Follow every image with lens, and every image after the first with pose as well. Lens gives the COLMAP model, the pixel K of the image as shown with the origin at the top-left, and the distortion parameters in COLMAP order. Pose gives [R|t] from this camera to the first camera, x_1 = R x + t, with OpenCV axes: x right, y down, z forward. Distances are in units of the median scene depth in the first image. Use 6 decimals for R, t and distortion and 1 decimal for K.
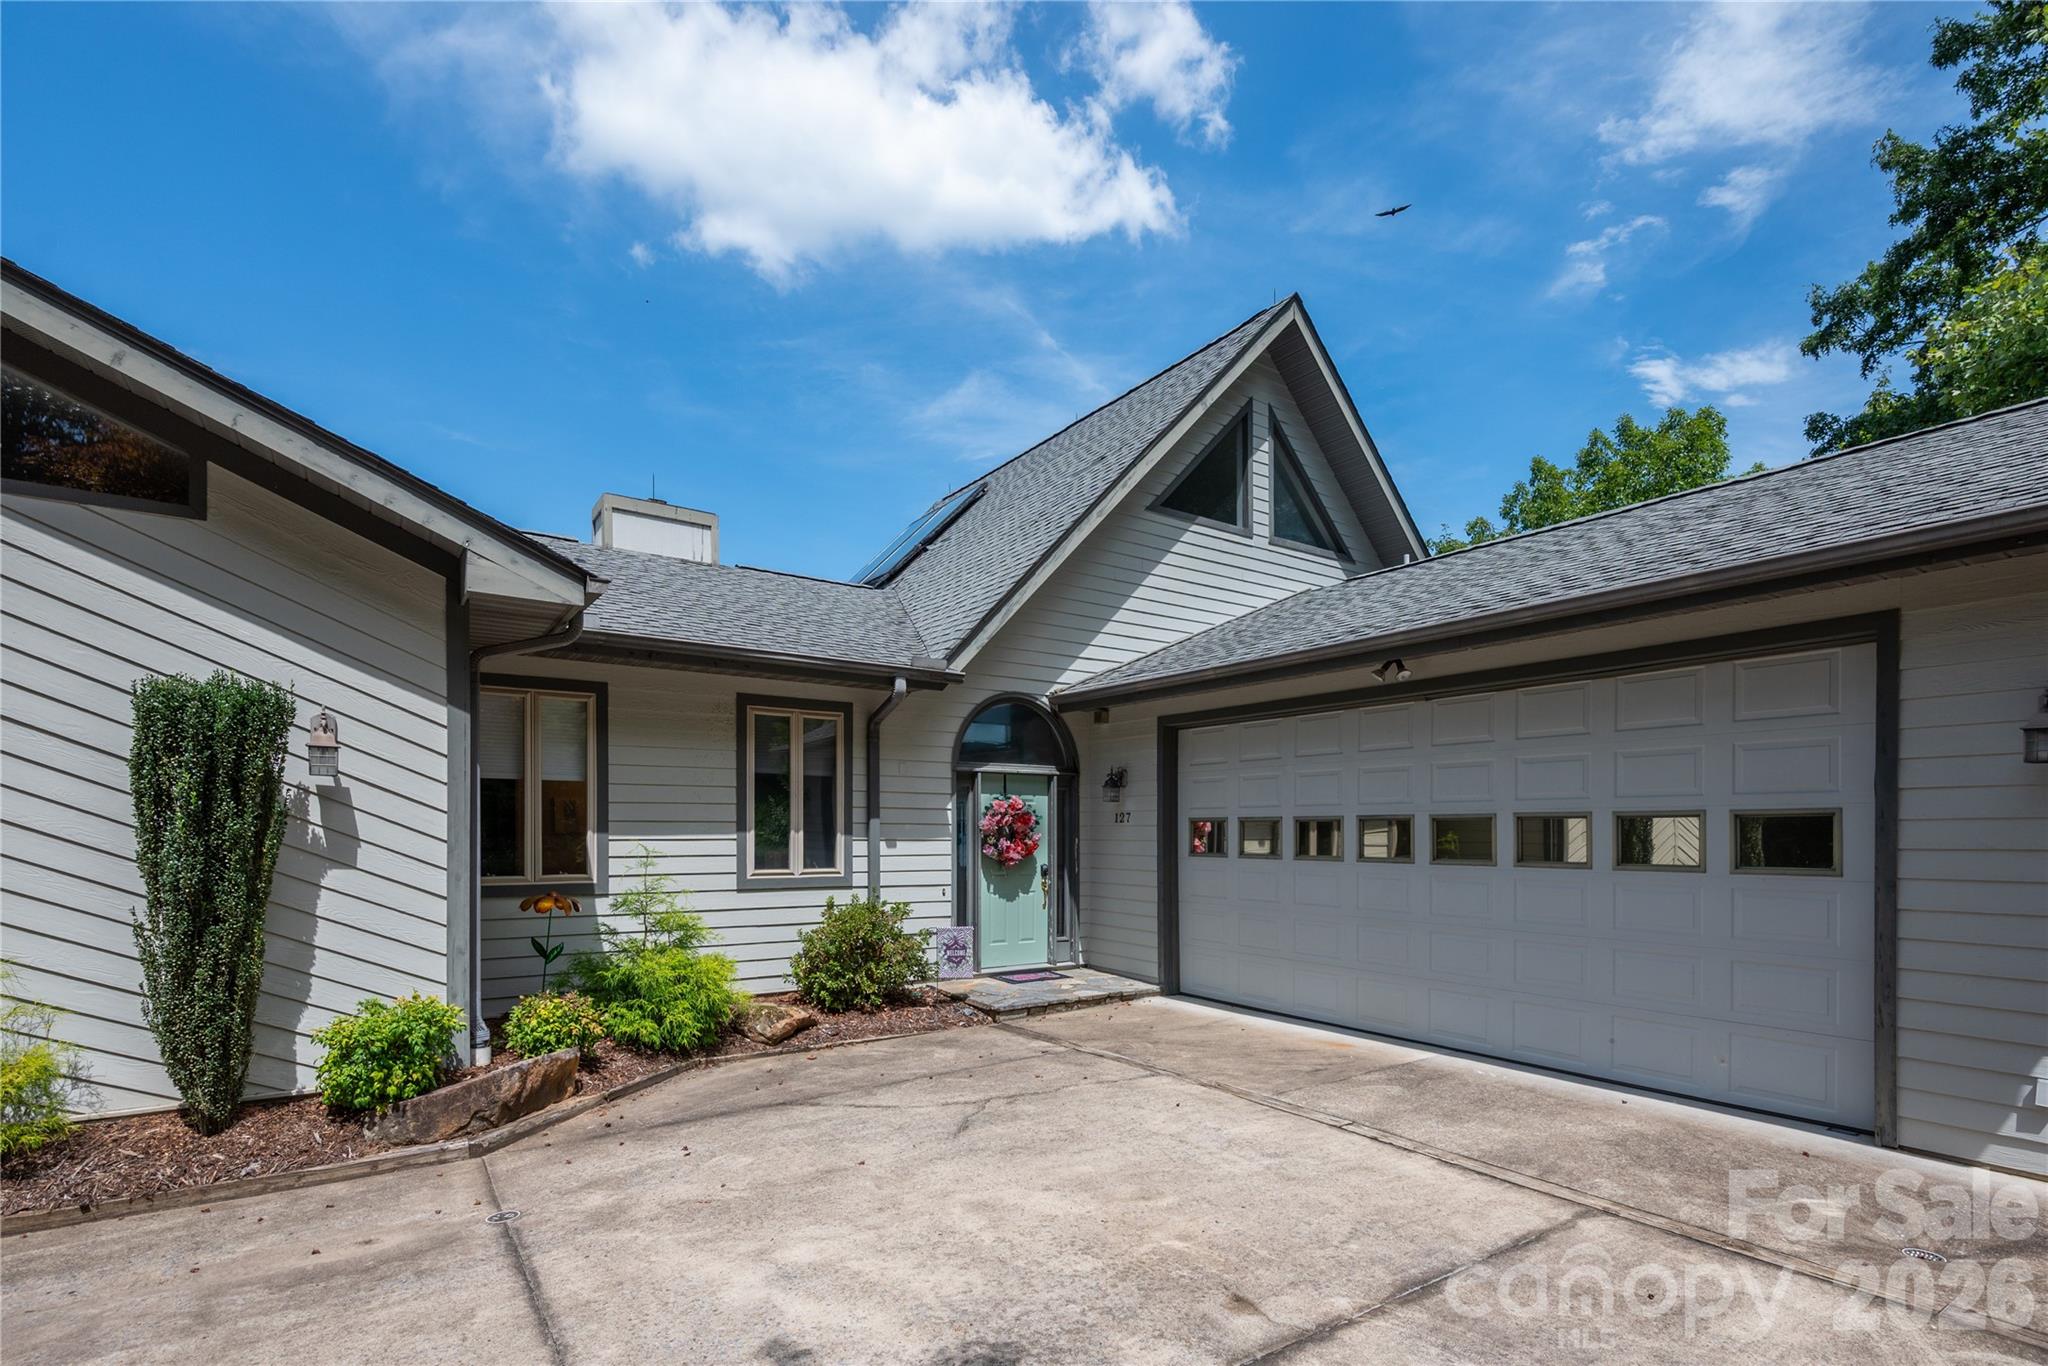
lens RADIAL K [[932.1, 0, 1014.1], [0, 932.1, 828.4], [0, 0, 1]] dist [0.001463, 0.000042]
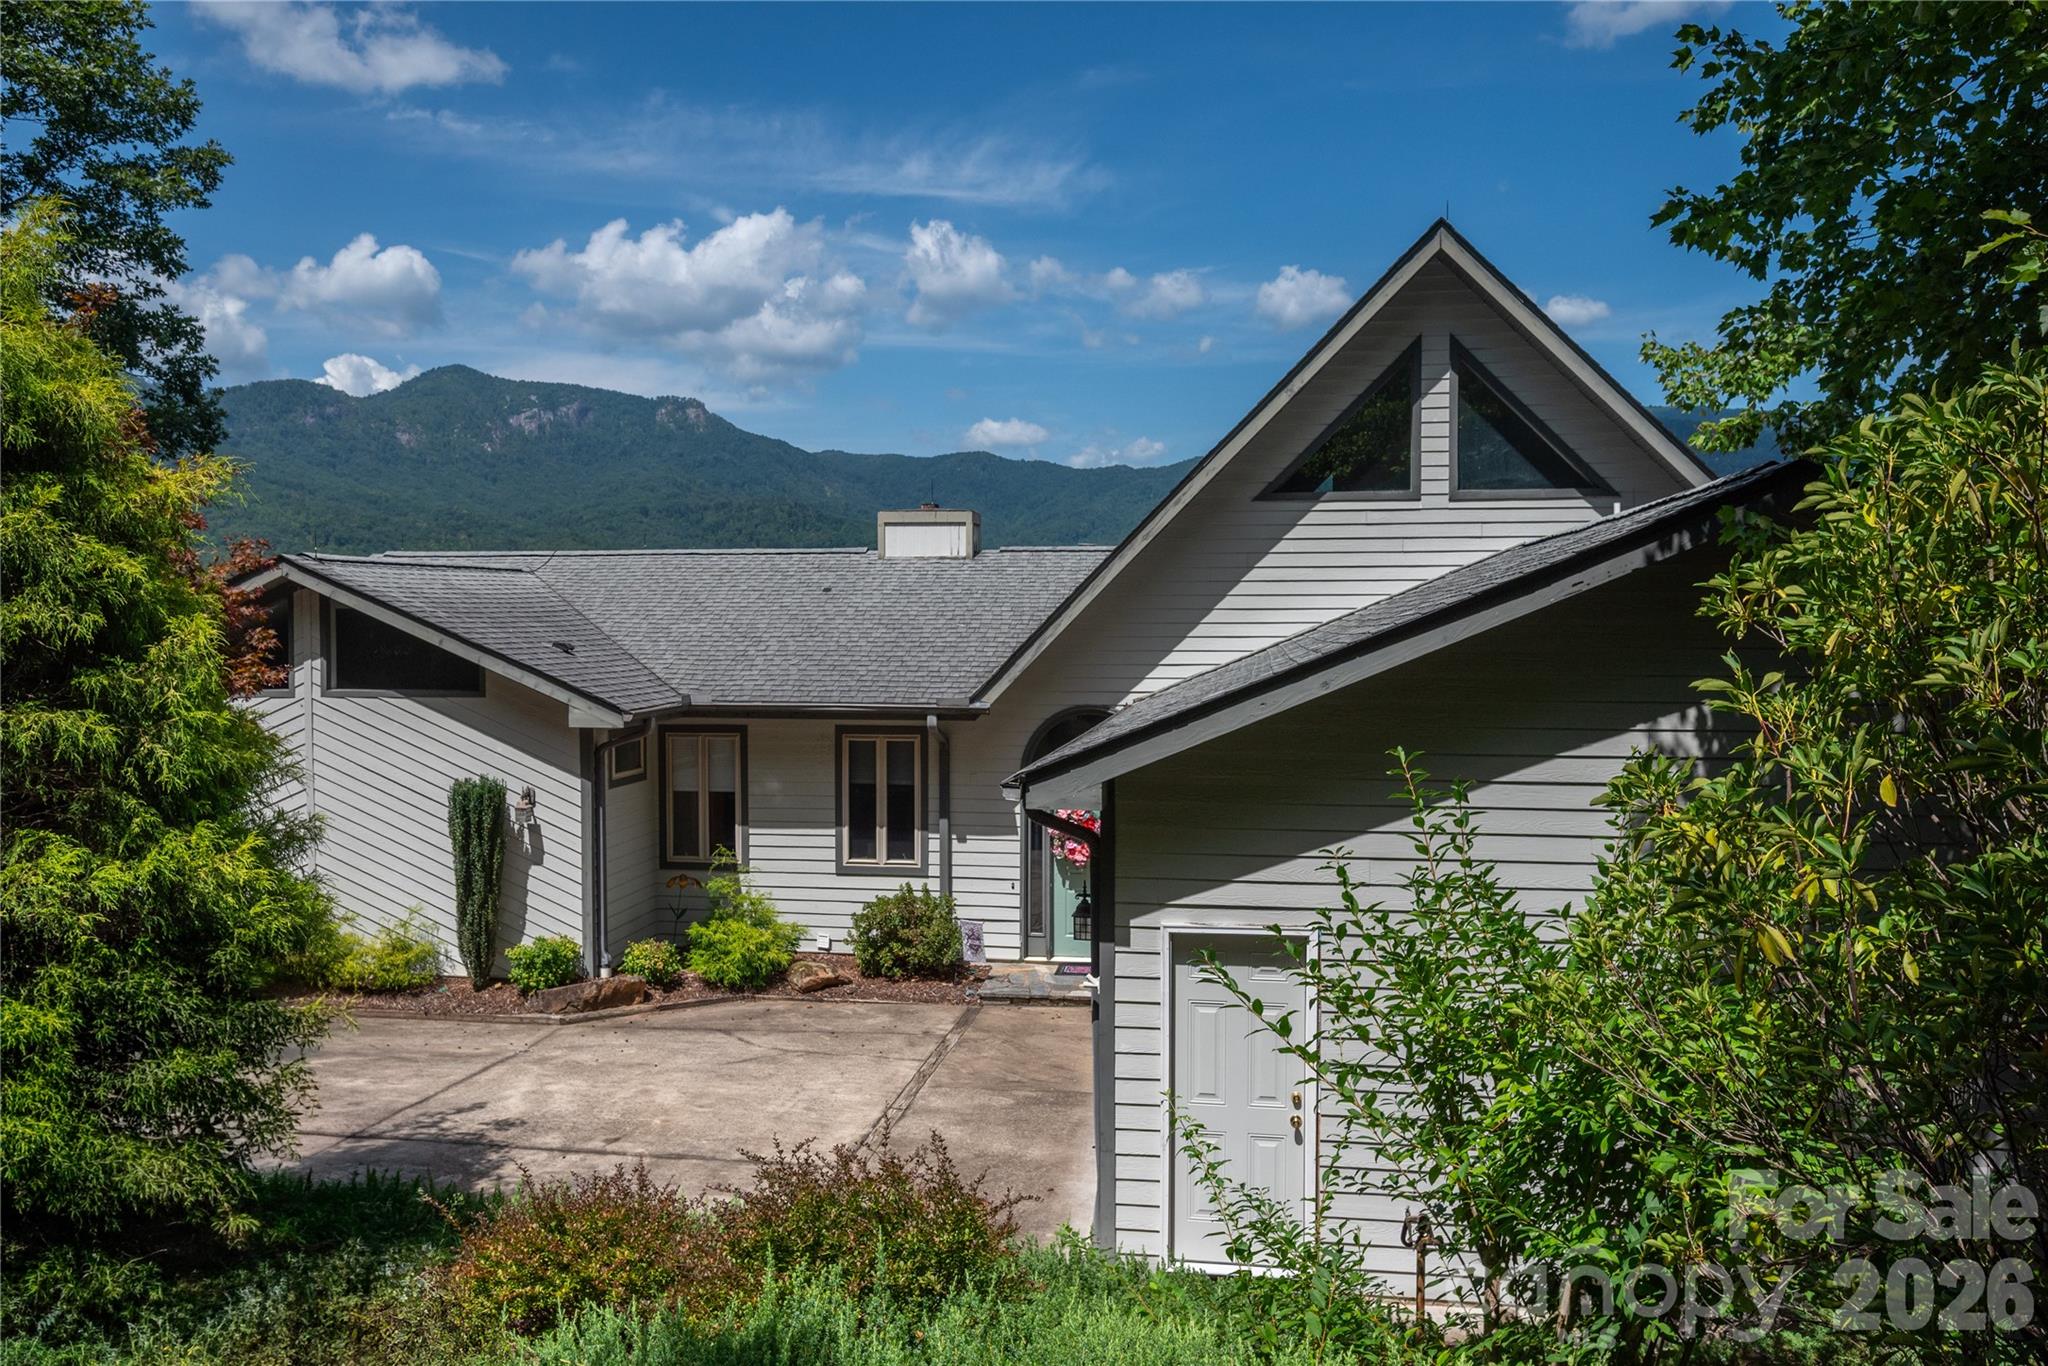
lens RADIAL K [[1464.8, 0, 1027.2], [0, 1464.8, 656.1], [0, 0, 1]] dist [0.001052, 0.001019]
pose [[0.742617, 0.006305, -0.669686, 1.165268], [0.003197, 0.999911, 0.012959, -0.241596], [0.669708, -0.011765, 0.742531, -0.324626]]
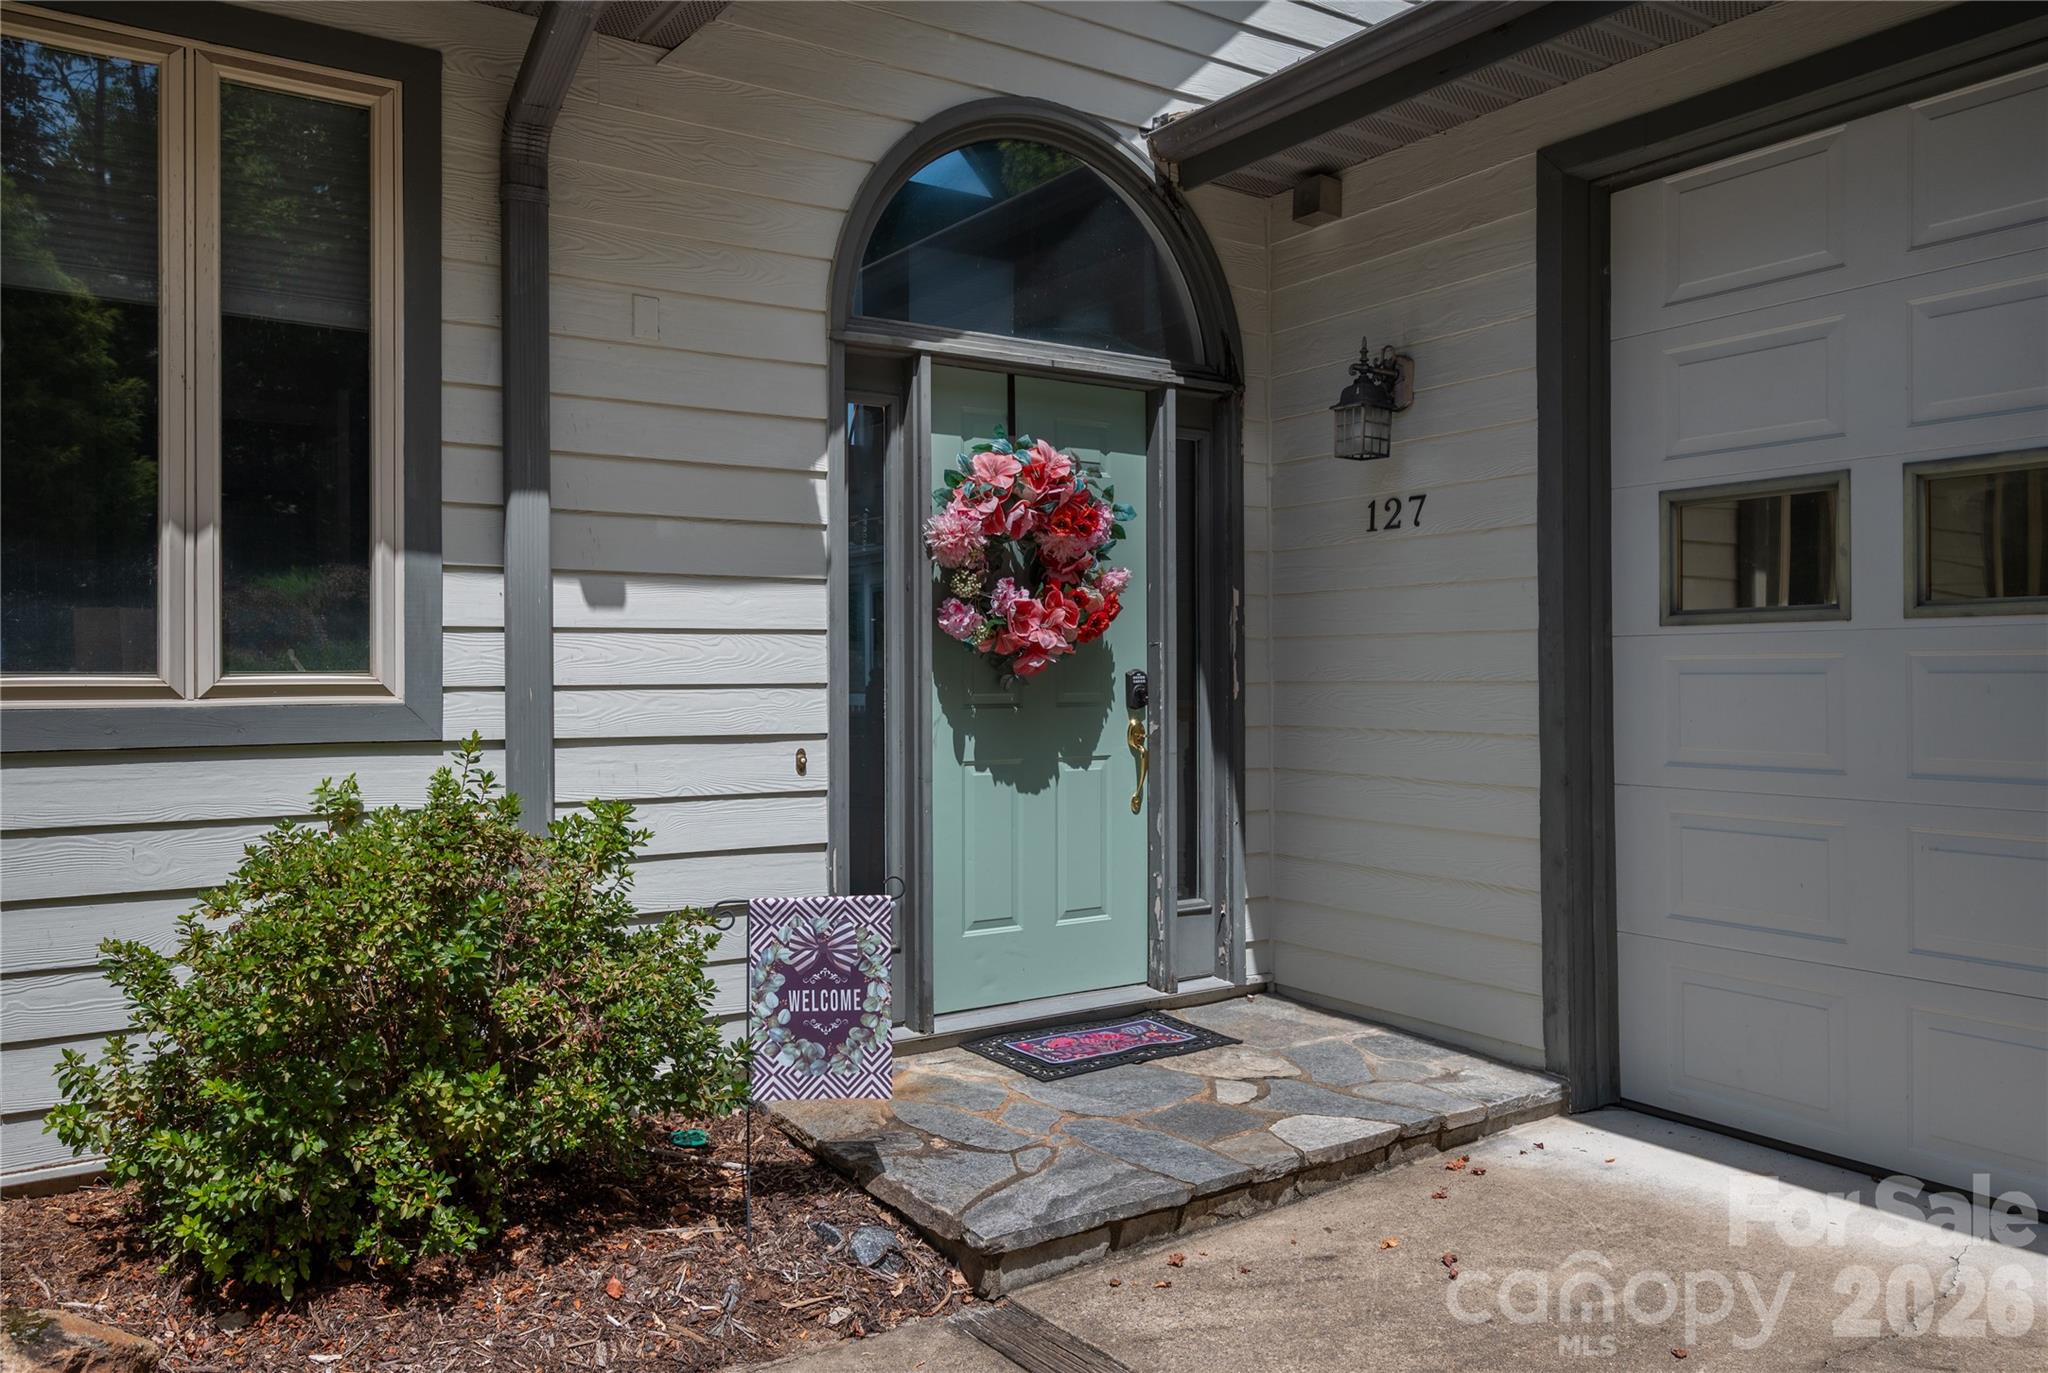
lens RADIAL K [[1464.8, 0, 1027.2], [0, 1464.8, 659.6], [0, 0, 1]] dist [0.001052, 0.001019]
pose [[0.999956, -0.007169, 0.006121, -0.008621], [0.007190, 0.999968, -0.003438, 0.039965], [-0.006096, 0.003482, 0.999975, 0.560676]]
